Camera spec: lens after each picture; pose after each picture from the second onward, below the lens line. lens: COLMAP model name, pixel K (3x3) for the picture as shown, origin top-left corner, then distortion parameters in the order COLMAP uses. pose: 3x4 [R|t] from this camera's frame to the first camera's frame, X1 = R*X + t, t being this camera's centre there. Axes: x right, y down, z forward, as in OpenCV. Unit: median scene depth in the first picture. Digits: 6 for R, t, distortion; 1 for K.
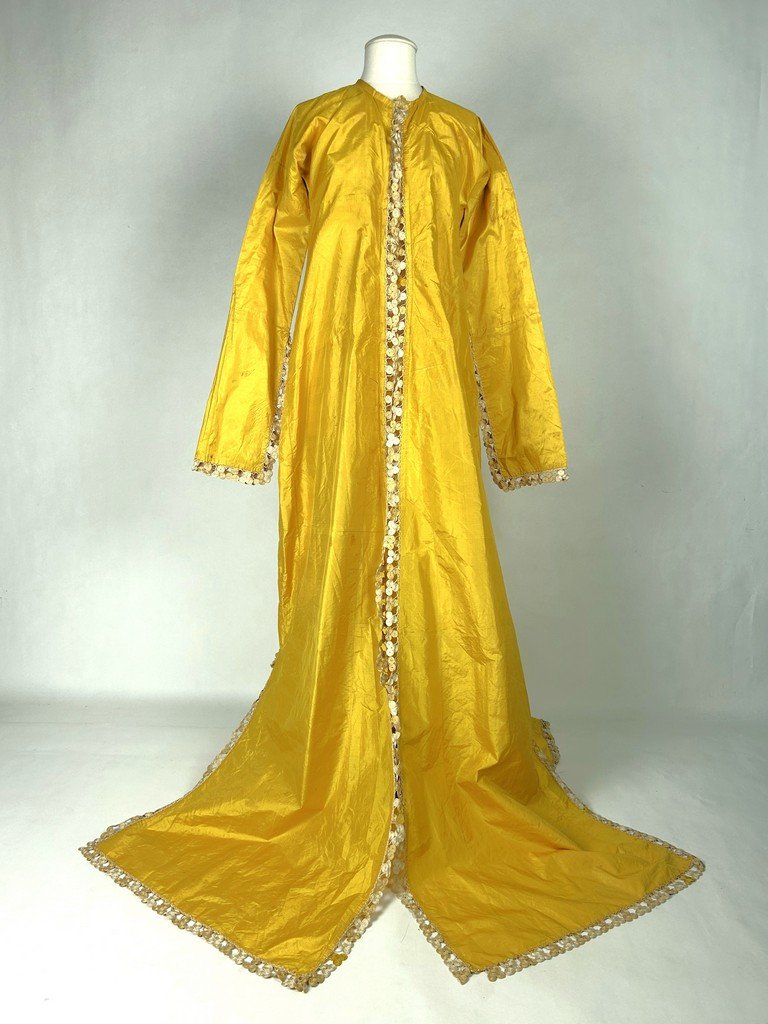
lens RADIAL K [[865.8, 0, 361.4], [0, 865.8, 516.9], [0, 0, 1]] dist [0.150876, -0.313870]
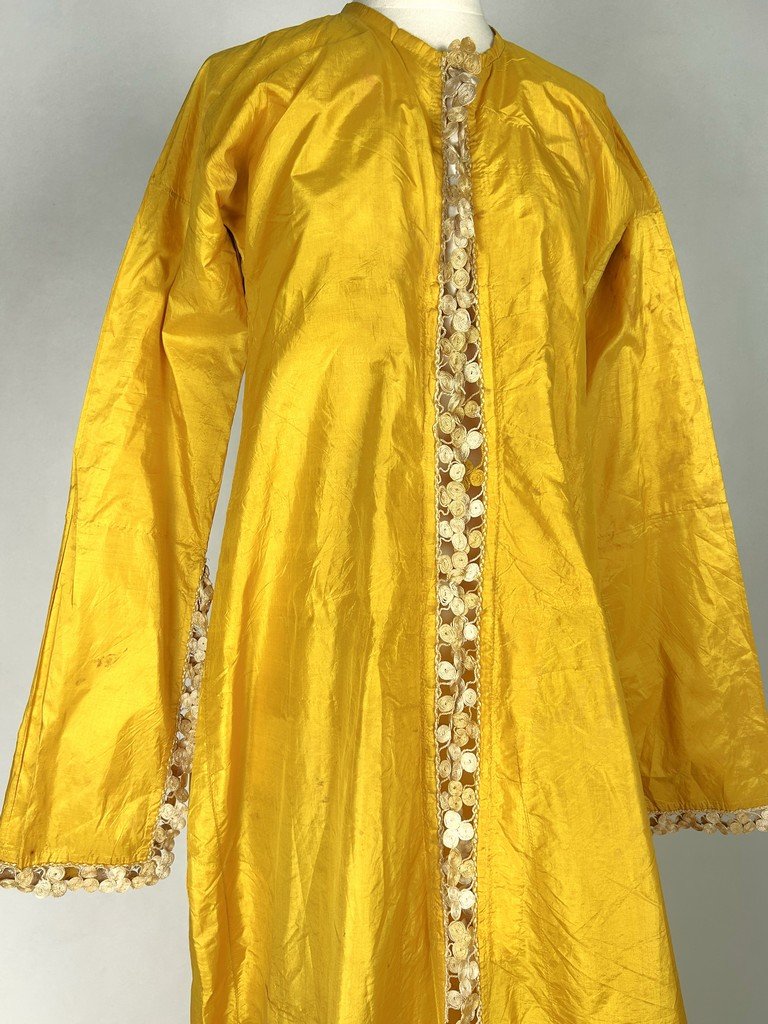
lens RADIAL K [[865.8, 0, 361.4], [0, 865.8, 516.9], [0, 0, 1]] dist [0.150876, -0.313870]
pose [[0.992506, -0.032315, 0.117850, -0.058307], [0.030658, 0.999404, 0.015846, -0.254675], [-0.118292, -0.012114, 0.992905, 0.577275]]
